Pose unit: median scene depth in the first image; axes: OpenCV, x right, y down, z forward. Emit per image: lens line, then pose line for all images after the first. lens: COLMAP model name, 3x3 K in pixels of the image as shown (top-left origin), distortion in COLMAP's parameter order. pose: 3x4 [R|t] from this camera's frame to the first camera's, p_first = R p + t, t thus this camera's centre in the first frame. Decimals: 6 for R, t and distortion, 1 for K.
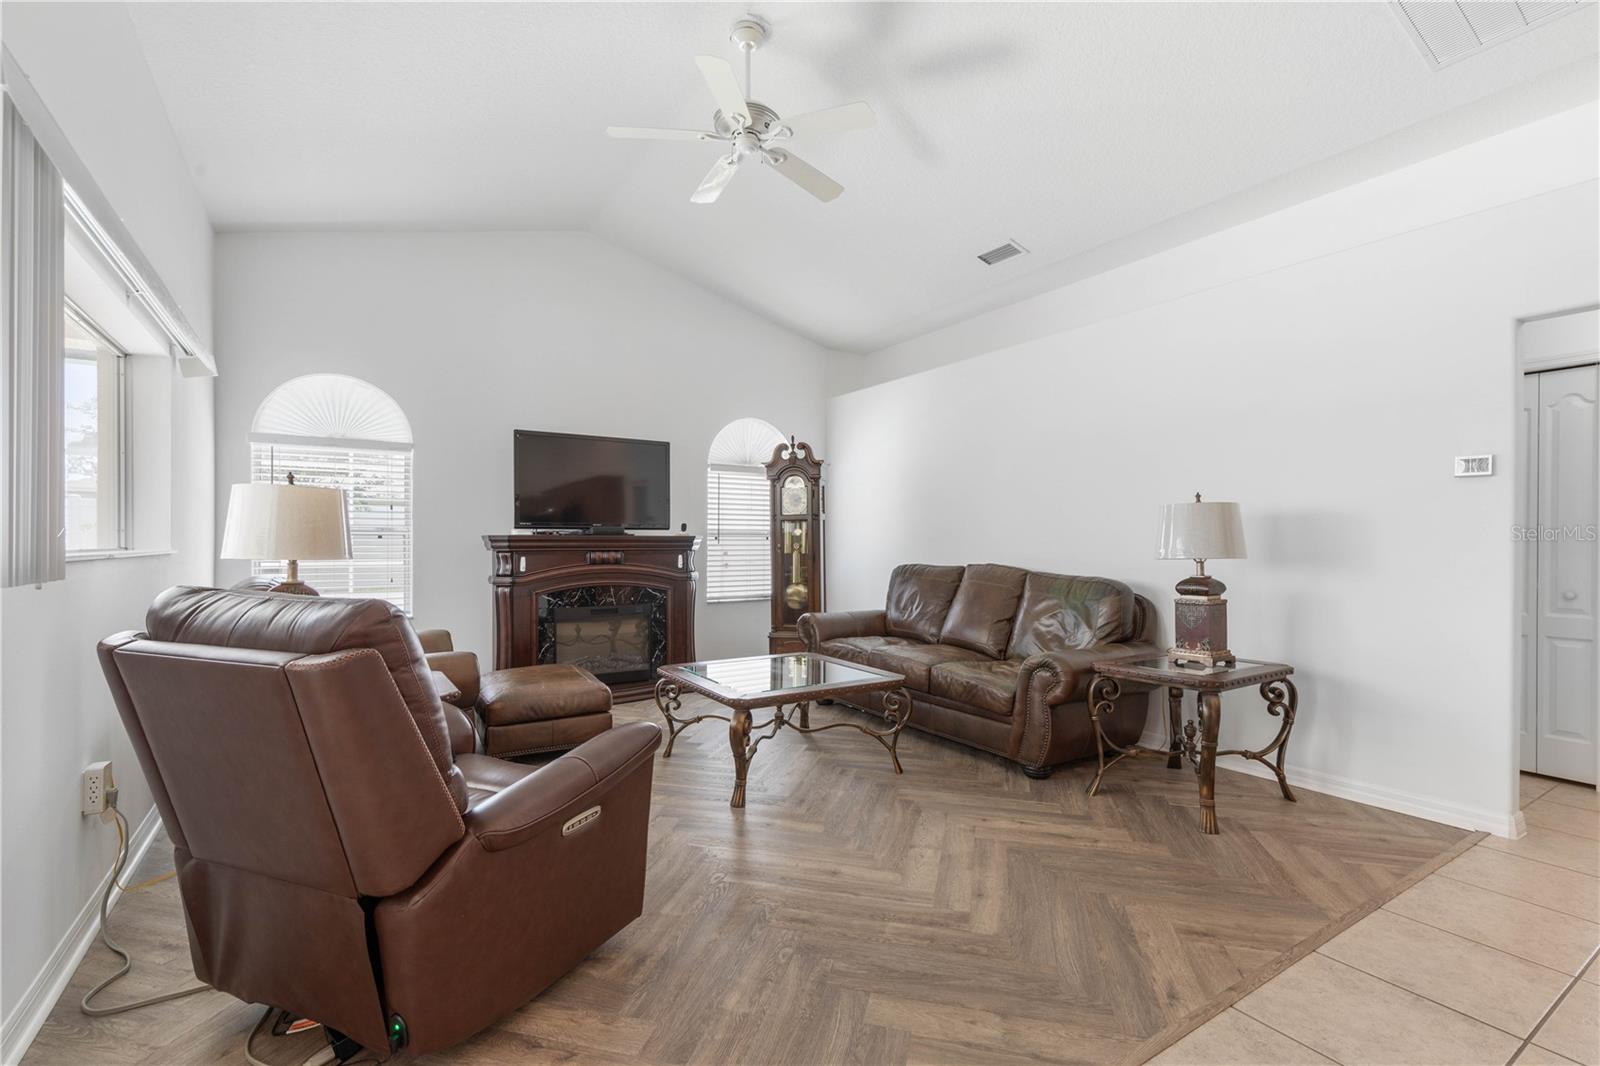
lens RADIAL K [[724.0, 0, 801.8], [0, 724.0, 540.0], [0, 0, 1]] dist [0.003666, 0.000228]
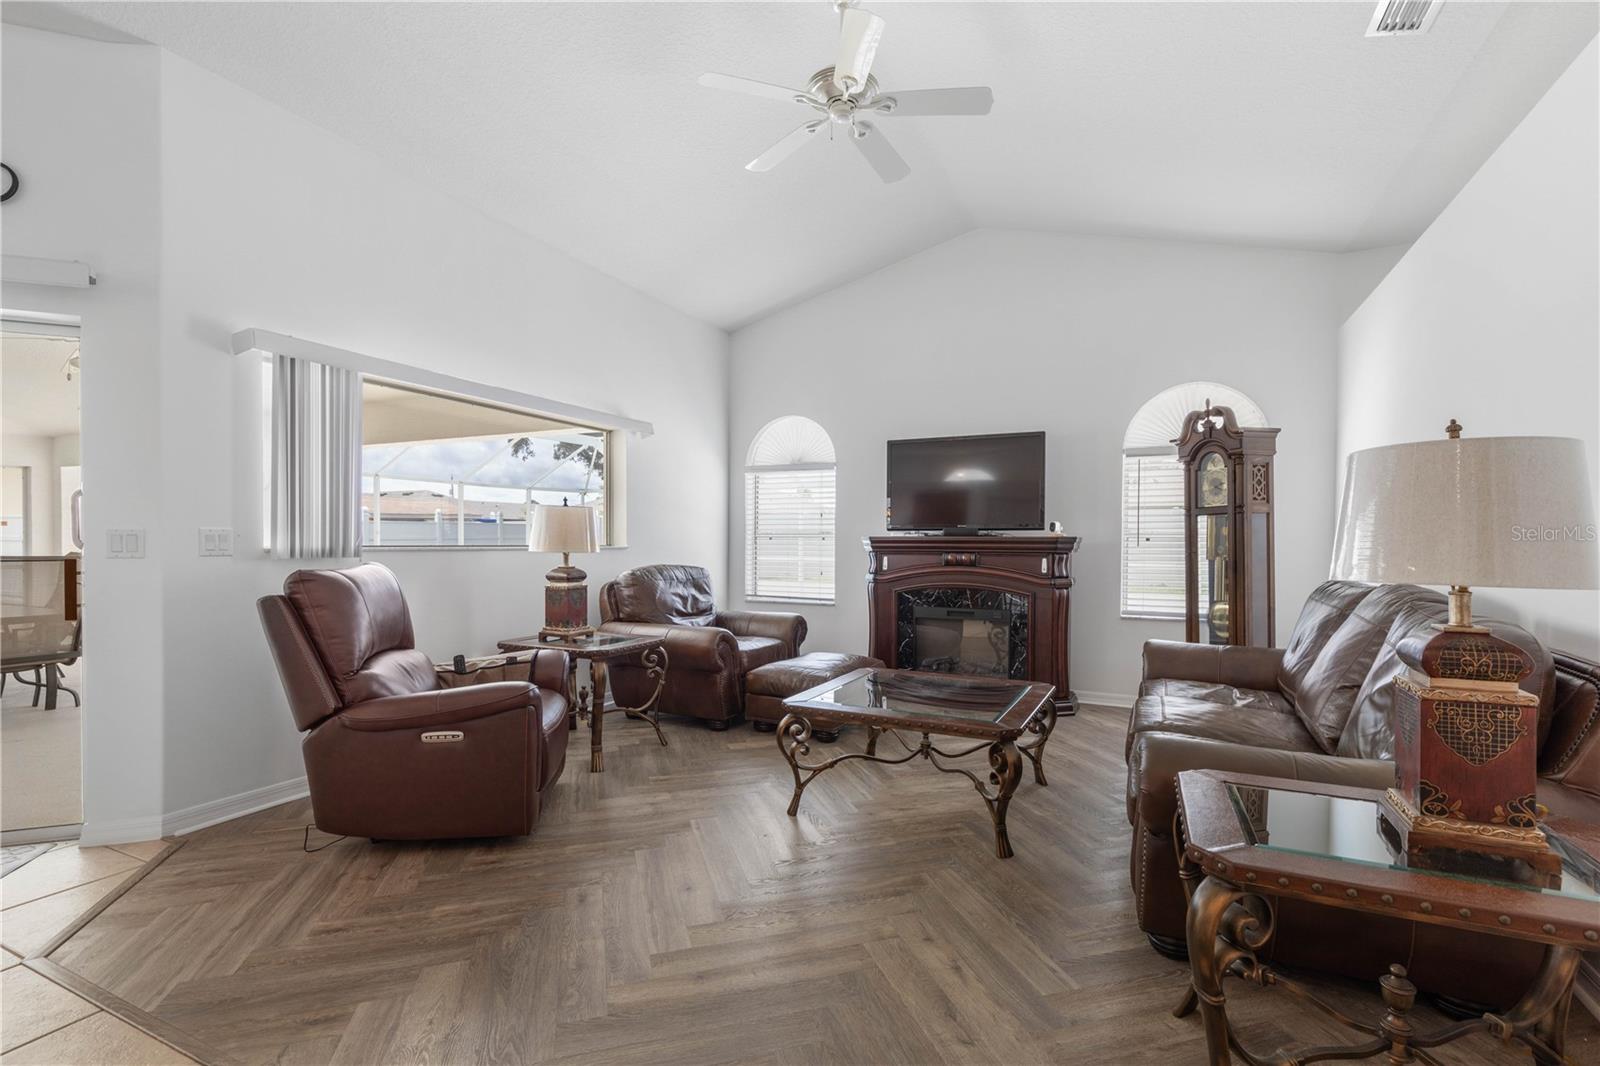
lens RADIAL K [[724.0, 0, 801.8], [0, 724.0, 540.0], [0, 0, 1]] dist [0.003666, 0.000228]
pose [[0.520610, -0.000671, -0.853794, 0.437396], [-0.001851, 0.999996, -0.001915, 0.000687], [0.853792, 0.002578, 0.520607, 0.294163]]
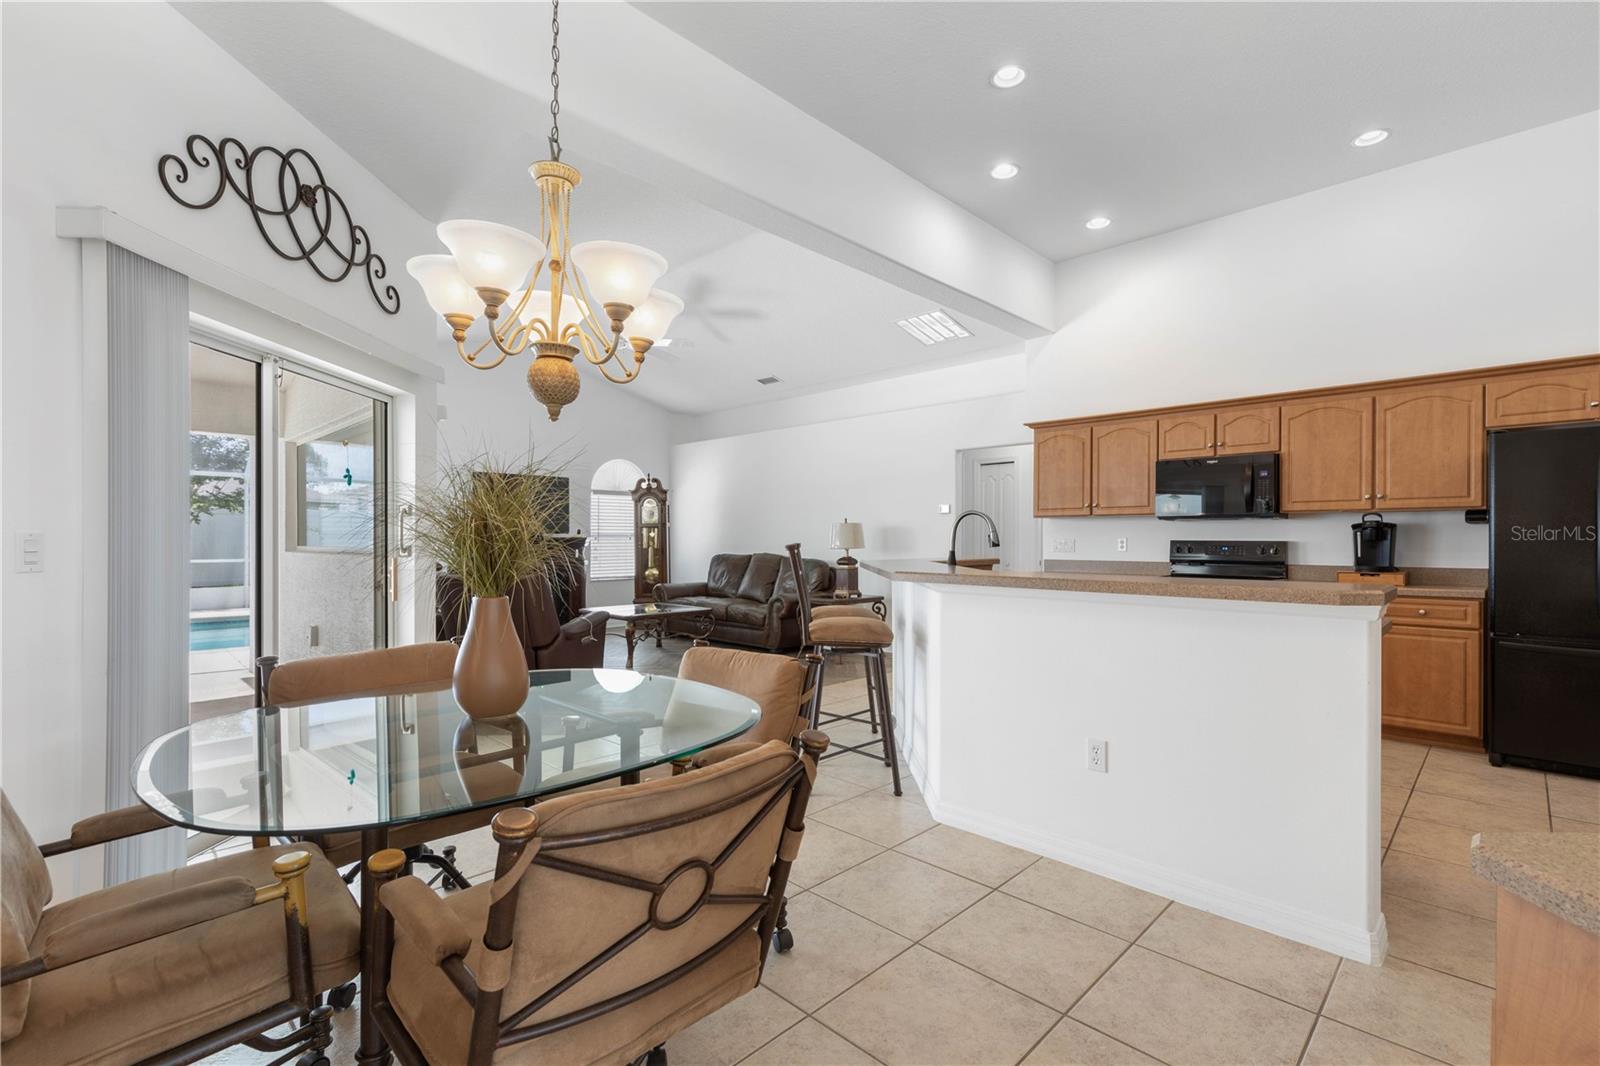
lens RADIAL K [[724.0, 0, 801.8], [0, 724.0, 540.0], [0, 0, 1]] dist [0.003666, 0.000228]
pose [[0.976382, -0.003093, 0.216031, -0.030600], [0.002404, 0.999991, 0.003449, -0.004338], [-0.216040, -0.002848, 0.976380, -0.663285]]
